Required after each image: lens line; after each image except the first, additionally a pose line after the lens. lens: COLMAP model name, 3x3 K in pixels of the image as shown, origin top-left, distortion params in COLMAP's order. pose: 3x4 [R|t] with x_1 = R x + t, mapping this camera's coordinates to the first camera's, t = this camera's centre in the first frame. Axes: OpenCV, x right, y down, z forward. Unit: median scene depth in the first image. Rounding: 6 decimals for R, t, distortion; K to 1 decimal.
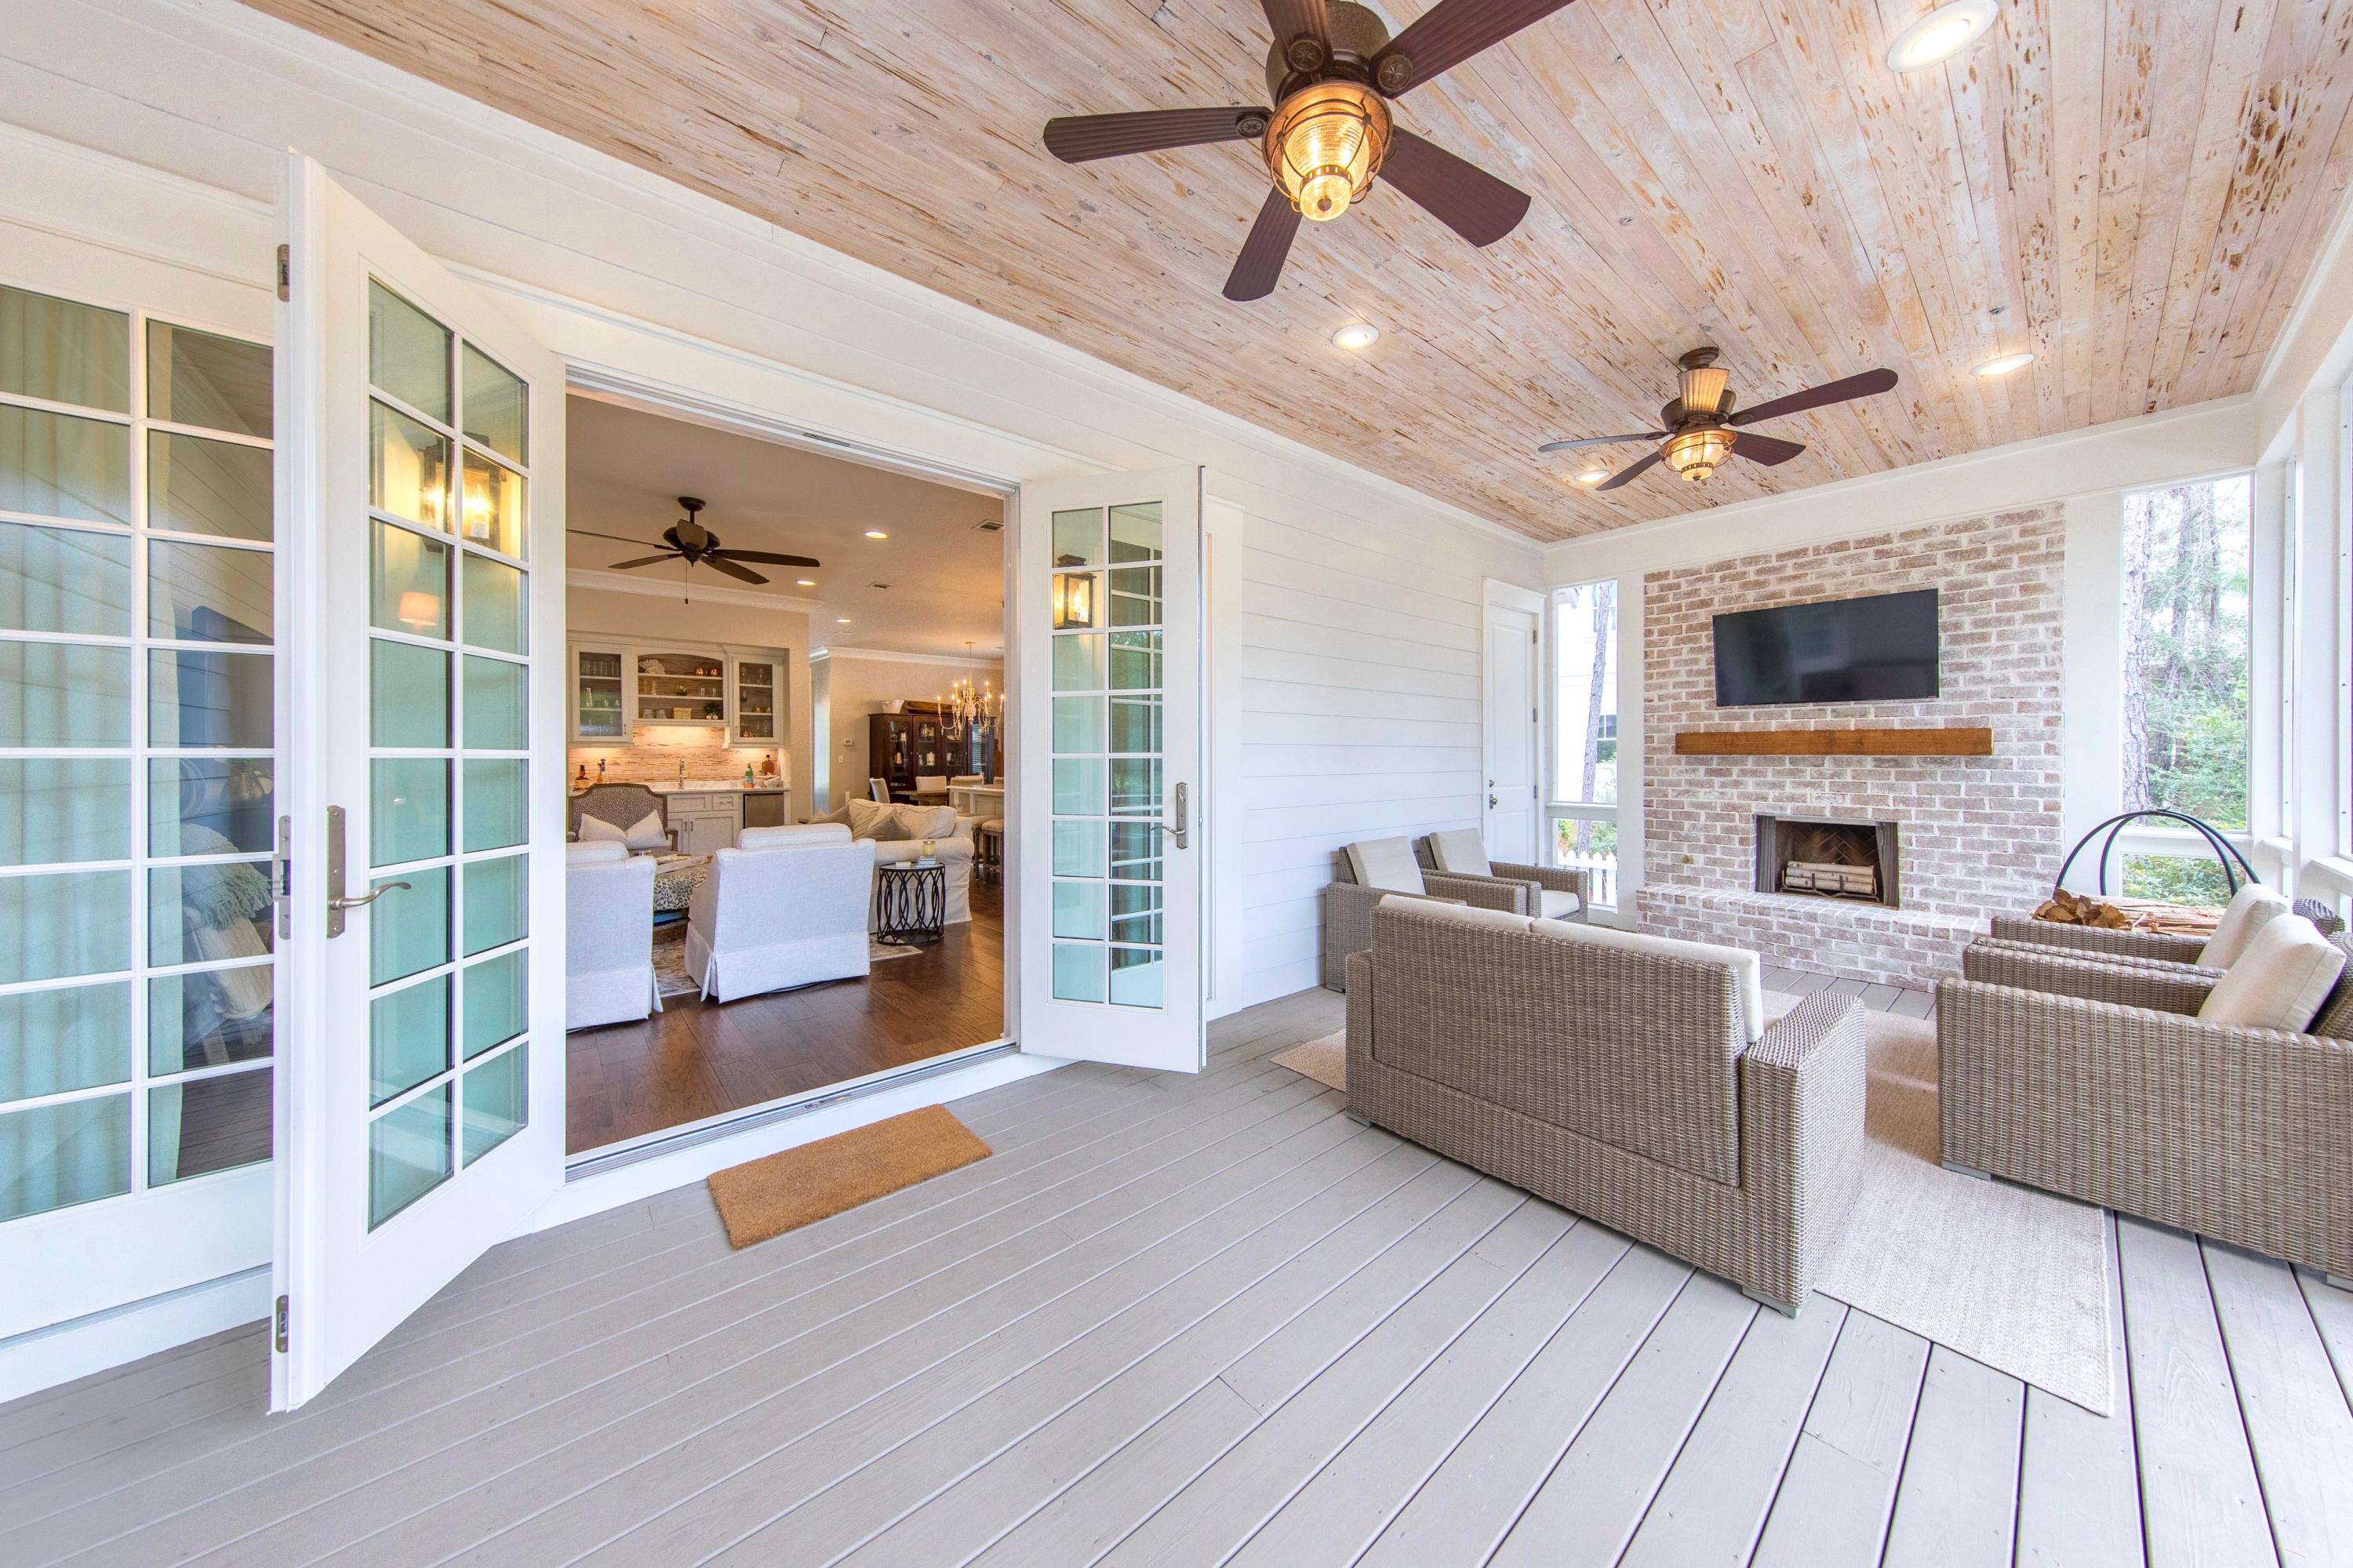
lens RADIAL K [[766.7, 0, 1184.8], [0, 766.7, 762.6], [0, 0, 1]] dist [0.000002, 0.000042]
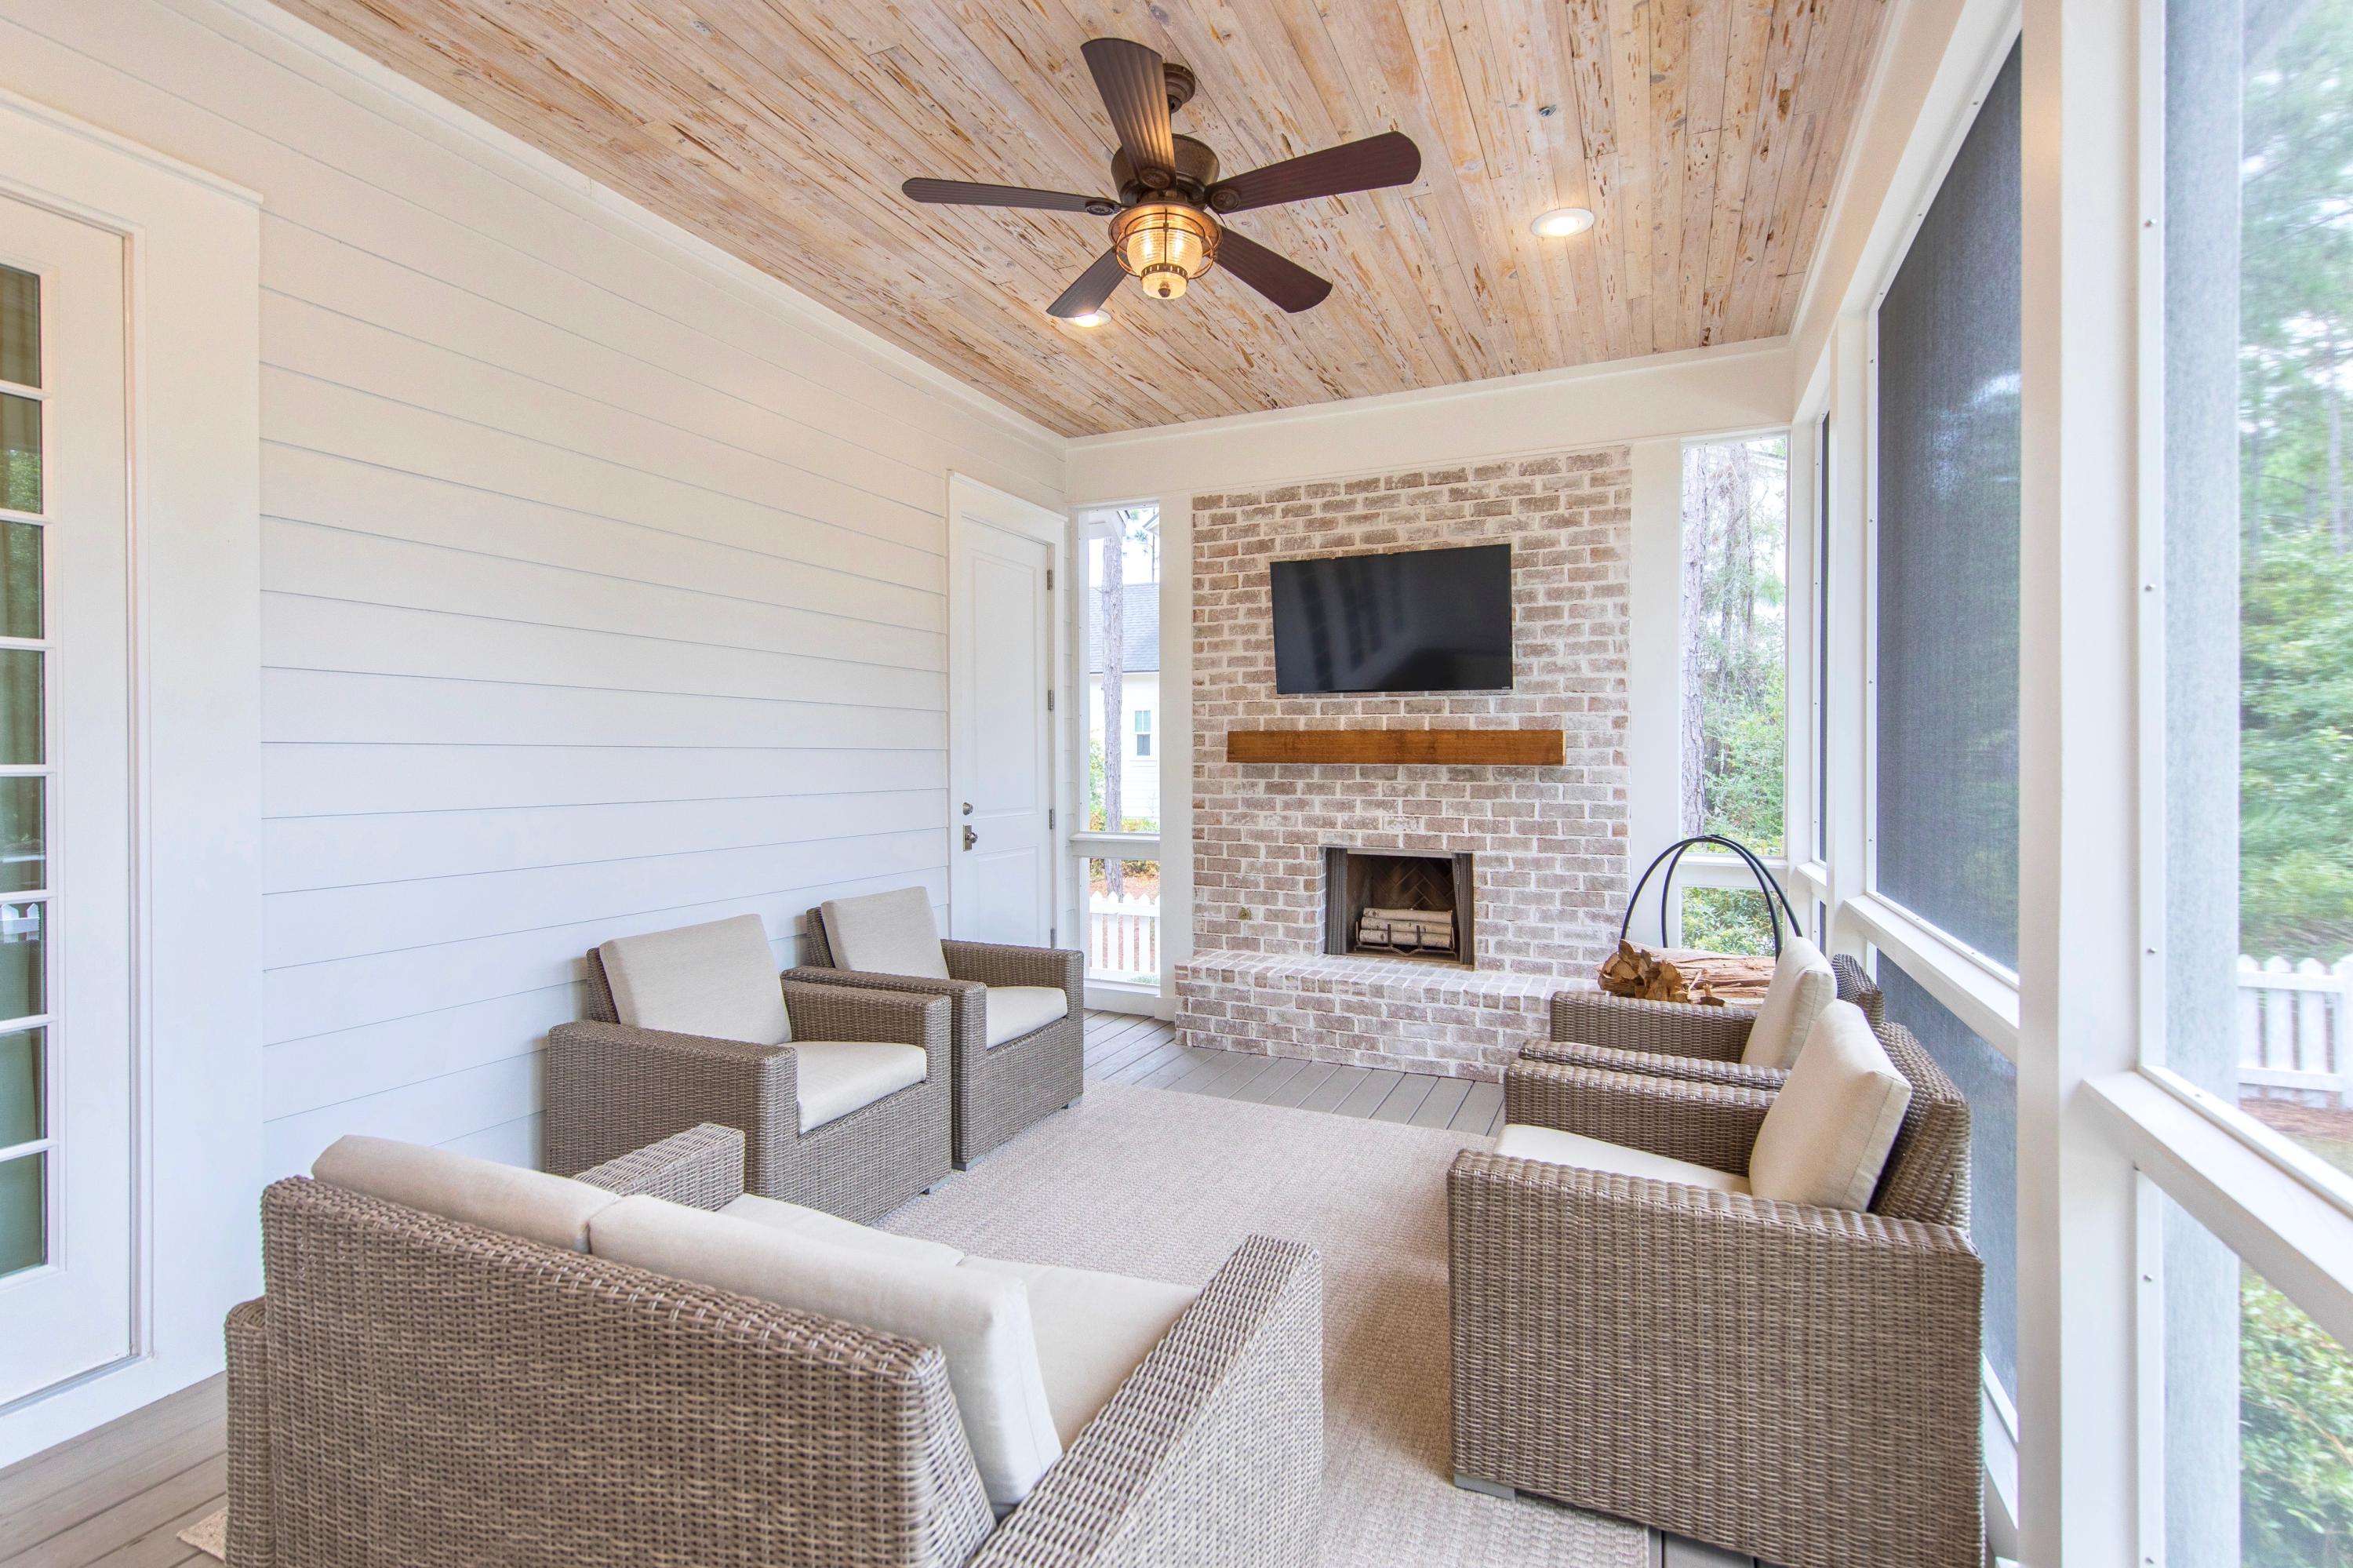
lens RADIAL K [[1116.4, 0, 1164.5], [0, 1116.4, 773.1], [0, 0, 1]] dist [-0.001736, 0.000374]
pose [[0.901458, -0.003255, 0.432854, 0.205150], [0.001466, 0.999989, 0.004465, -0.007326], [-0.432863, -0.003391, 0.901453, 0.161695]]
